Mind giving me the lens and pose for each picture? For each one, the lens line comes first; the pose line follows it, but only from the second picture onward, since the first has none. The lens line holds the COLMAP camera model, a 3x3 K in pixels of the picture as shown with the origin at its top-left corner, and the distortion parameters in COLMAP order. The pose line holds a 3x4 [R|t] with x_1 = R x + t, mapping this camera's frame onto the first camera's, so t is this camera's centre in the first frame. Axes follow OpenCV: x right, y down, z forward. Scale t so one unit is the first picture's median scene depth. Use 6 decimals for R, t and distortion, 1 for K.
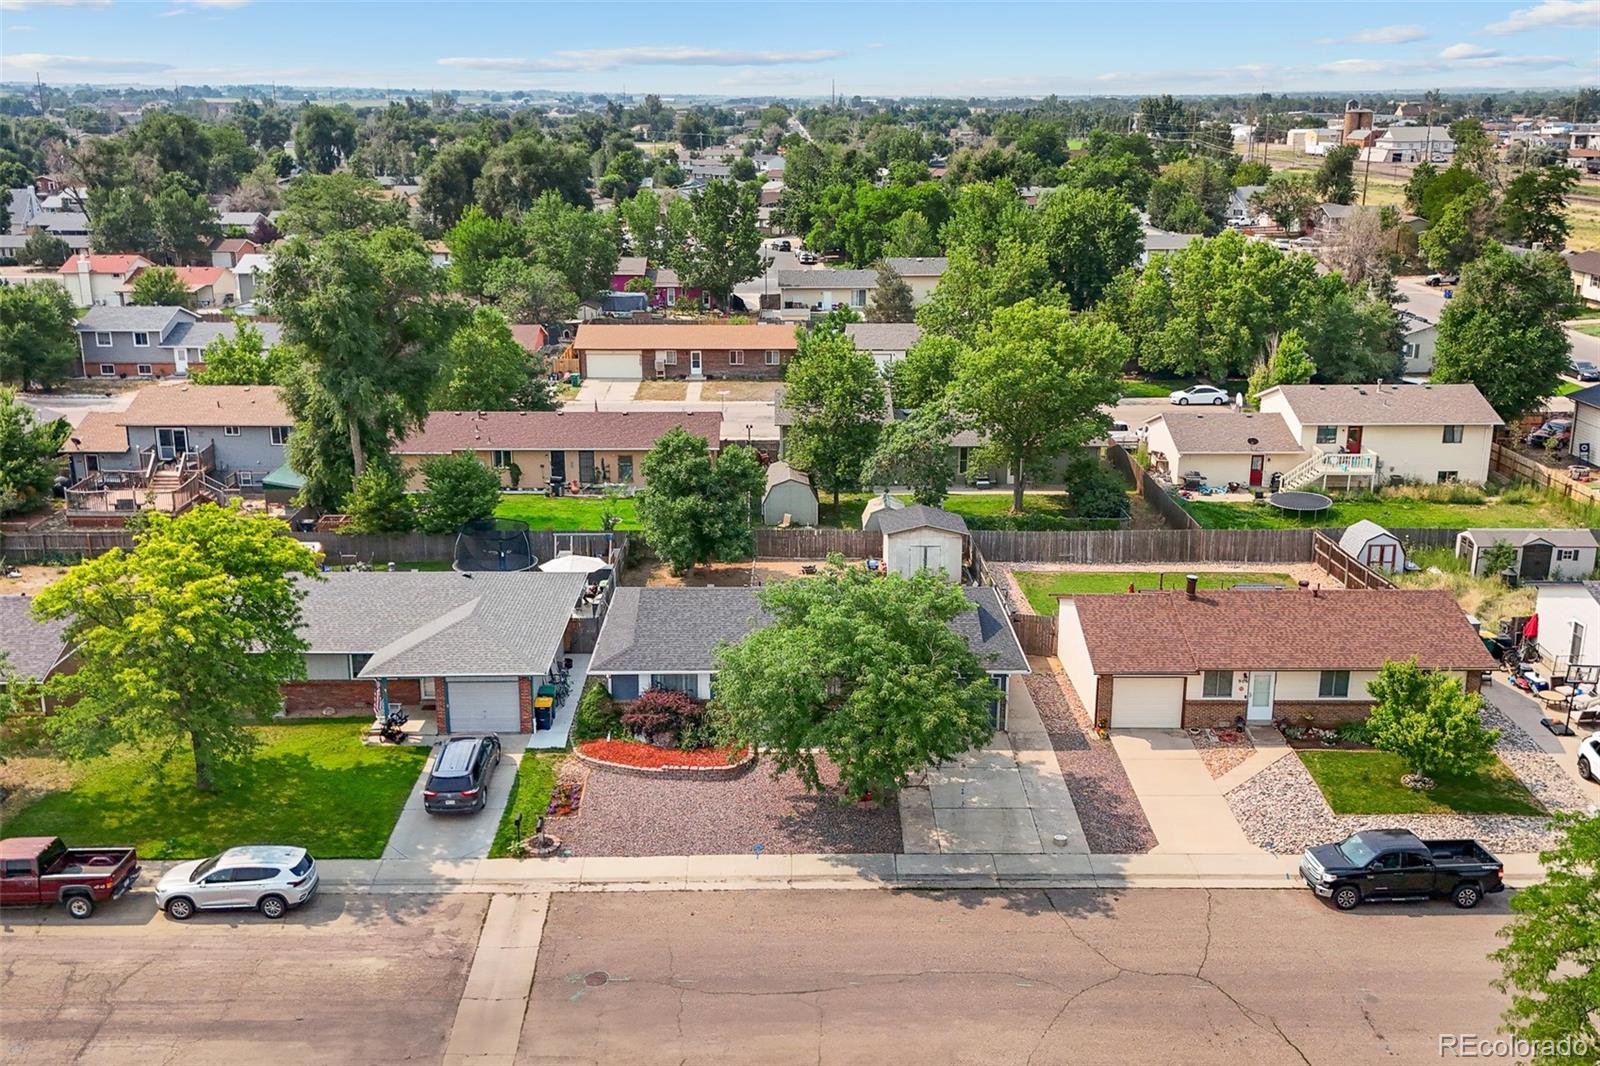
lens RADIAL K [[1442.8, 0, 772.0], [0, 1442.8, 533.4], [0, 0, 1]] dist [0.031438, -0.001591]
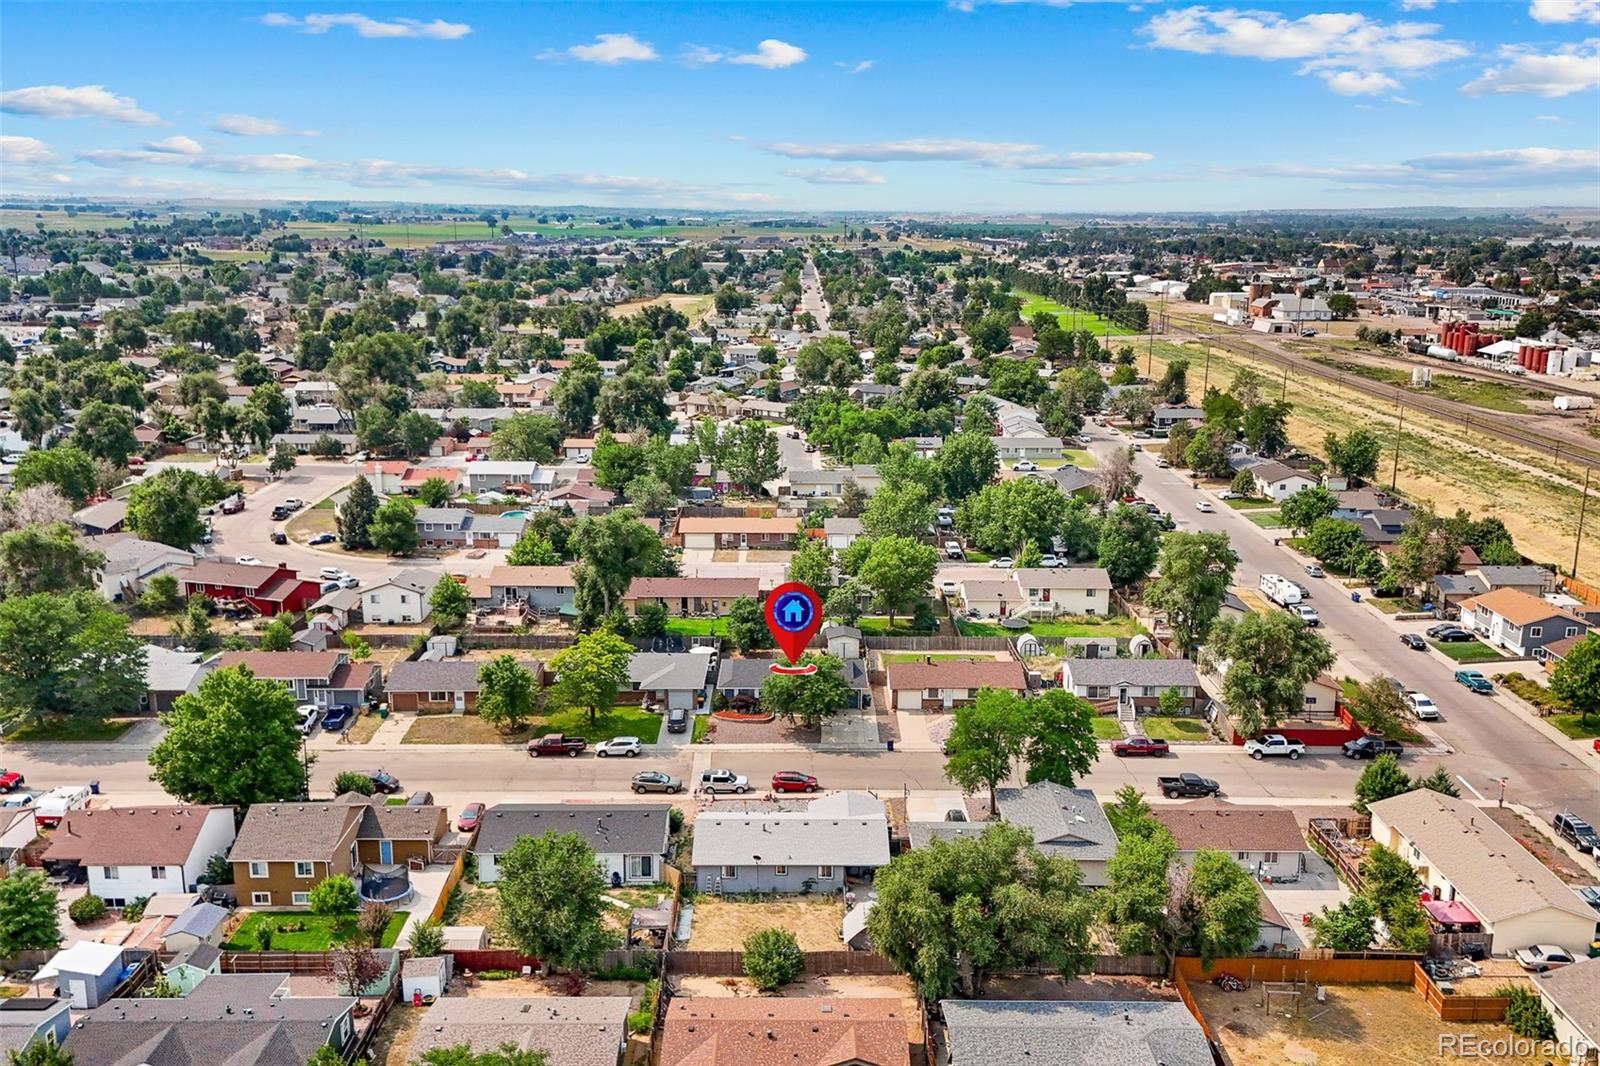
lens RADIAL K [[1354.5, 0, 792.3], [0, 1354.5, 539.7], [0, 0, 1]] dist [0.094008, -0.101232]
pose [[0.999985, 0.005376, 0.001409, 0.012902], [-0.005291, 0.998507, -0.054368, -0.037215], [-0.001699, 0.054359, 0.998520, -1.187693]]
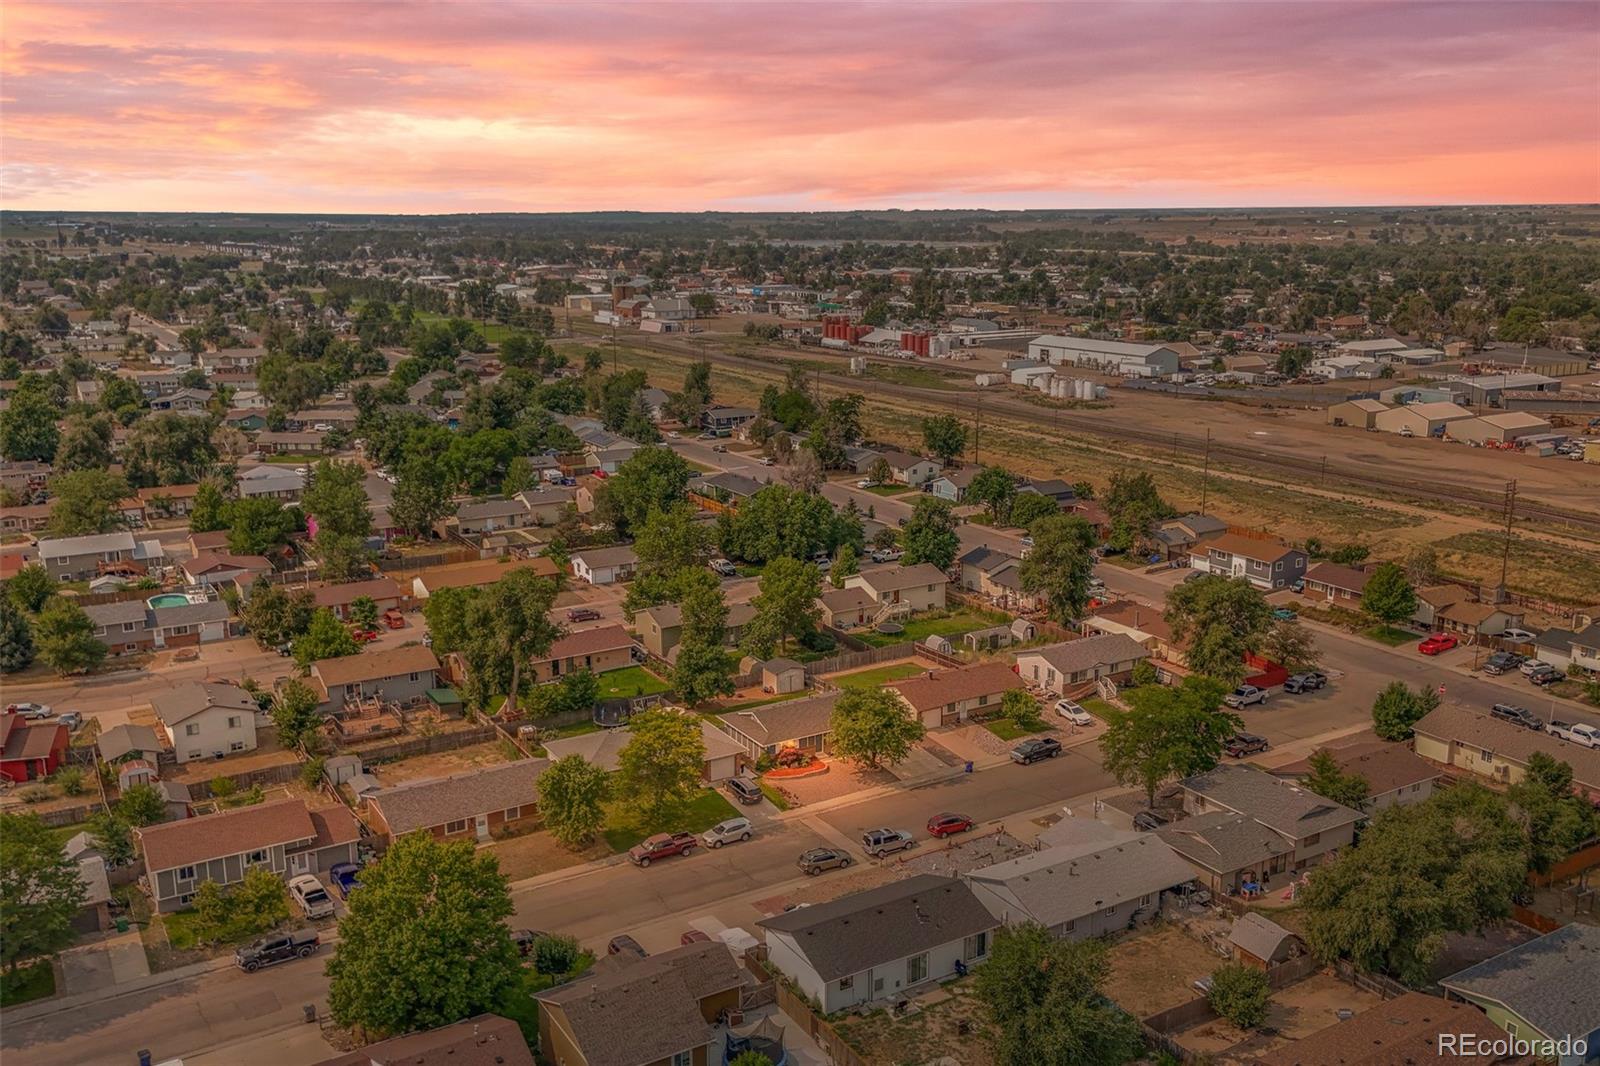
lens RADIAL K [[1379.5, 0, 781.3], [0, 1379.5, 535.4], [0, 0, 1]] dist [0.096183, -0.100738]
pose [[0.856717, -0.116225, 0.502522, -0.884205], [0.148573, 0.988594, -0.024647, -0.144487], [-0.493925, 0.095777, 0.864213, -0.823445]]
